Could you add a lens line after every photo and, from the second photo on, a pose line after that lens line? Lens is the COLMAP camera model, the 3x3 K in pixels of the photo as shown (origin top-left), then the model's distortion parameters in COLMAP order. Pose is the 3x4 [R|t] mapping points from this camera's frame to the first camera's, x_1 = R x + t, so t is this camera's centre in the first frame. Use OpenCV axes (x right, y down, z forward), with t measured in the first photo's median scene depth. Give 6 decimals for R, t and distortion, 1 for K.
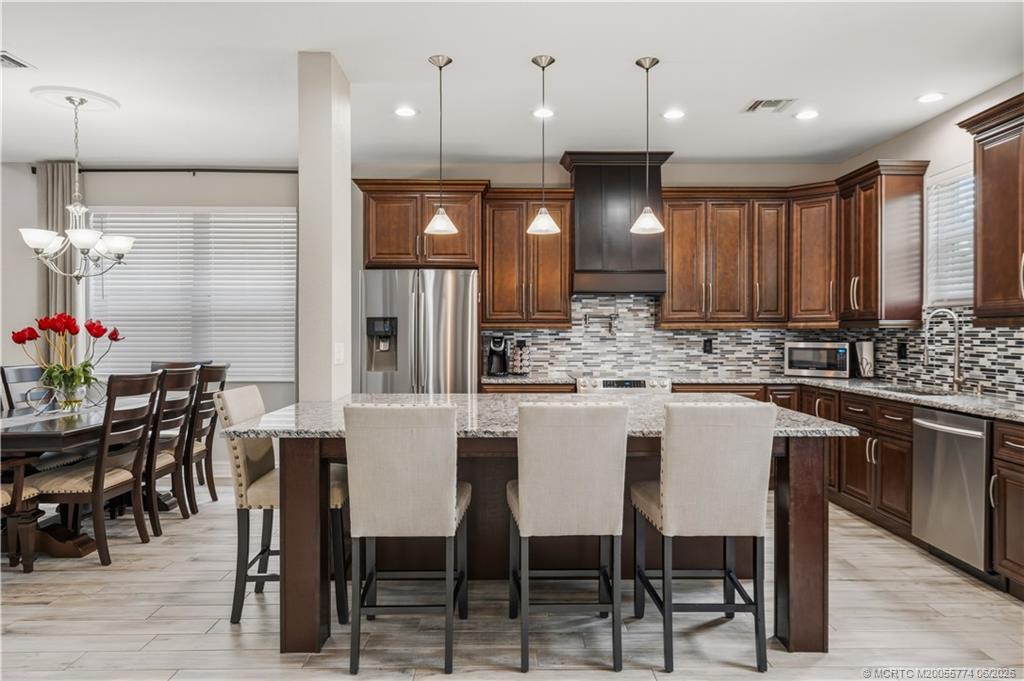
lens RADIAL K [[895.6, 0, 514.8], [0, 895.6, 329.5], [0, 0, 1]] dist [0.005104, 0.000994]
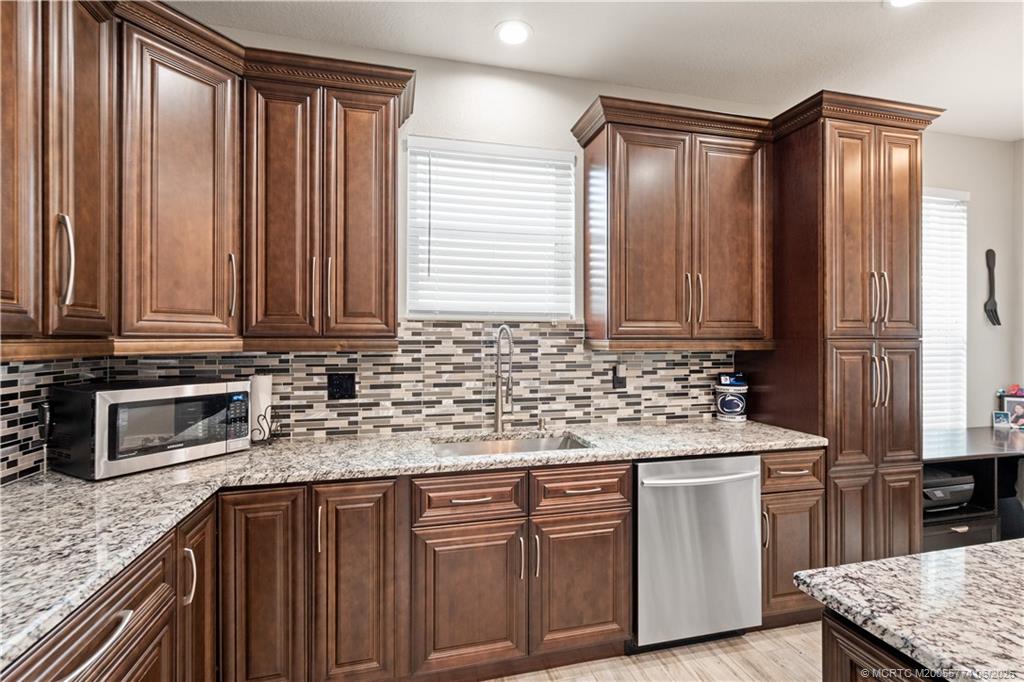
lens RADIAL K [[470.9, 0, 513.9], [0, 470.9, 340.7], [0, 0, 1]] dist [-0.000736, 0.000501]
pose [[-0.213009, -0.003534, 0.977044, 0.071905], [-0.006879, 0.999974, 0.002118, -0.008754], [-0.977026, -0.006270, -0.213028, 0.849076]]
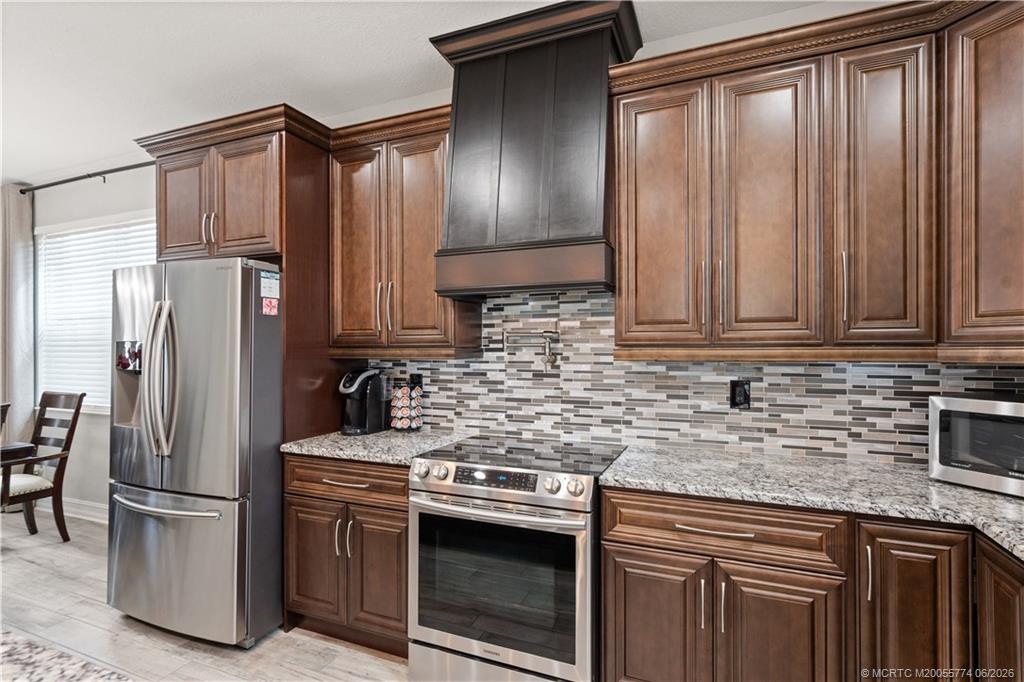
lens RADIAL K [[536.9, 0, 512.0], [0, 536.9, 341.0], [0, 0, 1]] dist [0.010511, -0.000246]
pose [[0.900451, -0.004945, -0.434930, 0.232642], [0.004562, 0.999988, -0.001923, -0.010529], [0.434934, -0.000253, 0.900462, 0.684585]]
